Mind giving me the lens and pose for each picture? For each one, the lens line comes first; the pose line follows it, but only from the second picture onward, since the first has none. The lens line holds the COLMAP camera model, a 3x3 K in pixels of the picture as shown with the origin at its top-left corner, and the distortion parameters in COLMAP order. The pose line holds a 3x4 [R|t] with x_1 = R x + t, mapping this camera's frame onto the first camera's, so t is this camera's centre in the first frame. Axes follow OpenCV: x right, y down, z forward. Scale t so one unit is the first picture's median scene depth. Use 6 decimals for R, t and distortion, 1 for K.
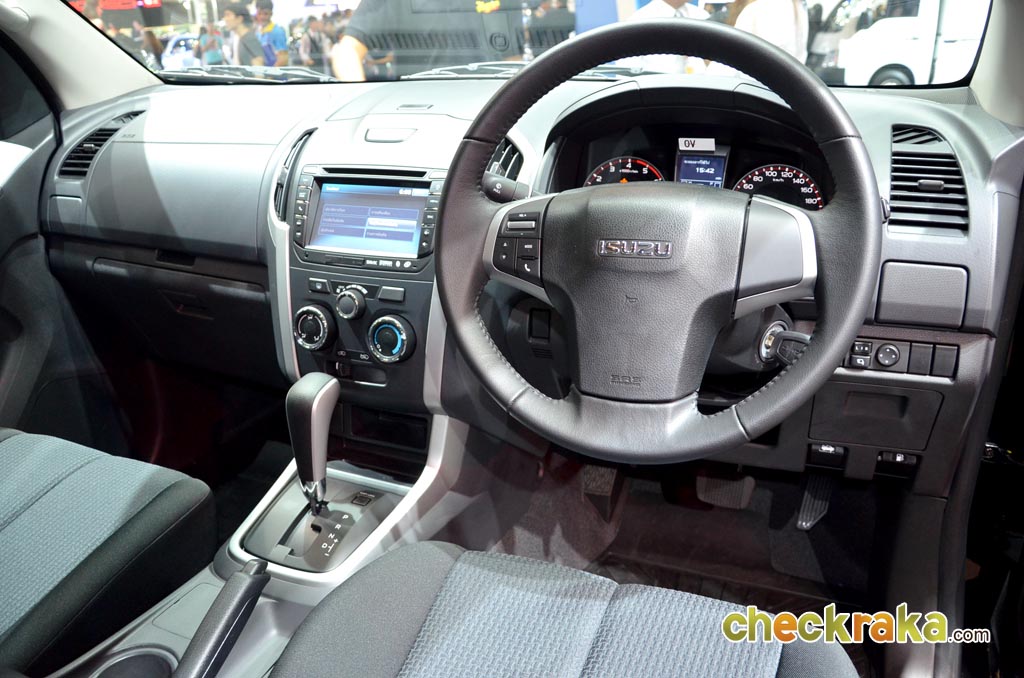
lens RADIAL K [[838.6, 0, 513.2], [0, 838.6, 338.6], [0, 0, 1]] dist [-0.091971, -0.002258]
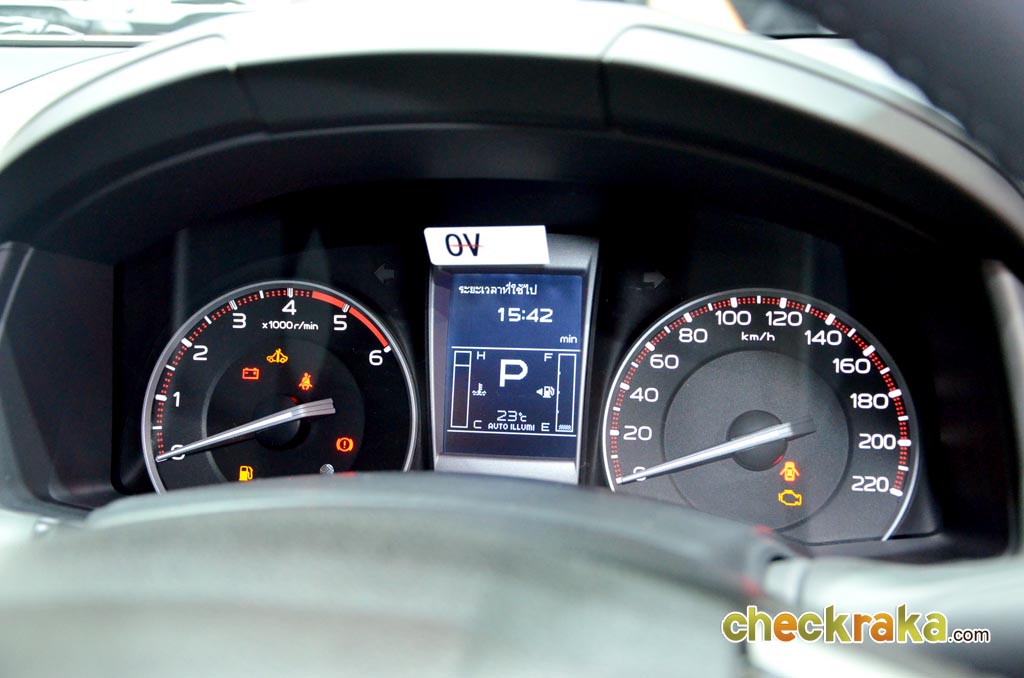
lens RADIAL K [[1321.6, 0, 511.2], [0, 1321.6, 339.0], [0, 0, 1]] dist [0.009525, 0.000000]
pose [[0.980139, -0.067863, 0.186336, 0.136076], [0.085212, 0.992582, -0.086721, -0.155328], [-0.179069, 0.100877, 0.978651, 0.528537]]
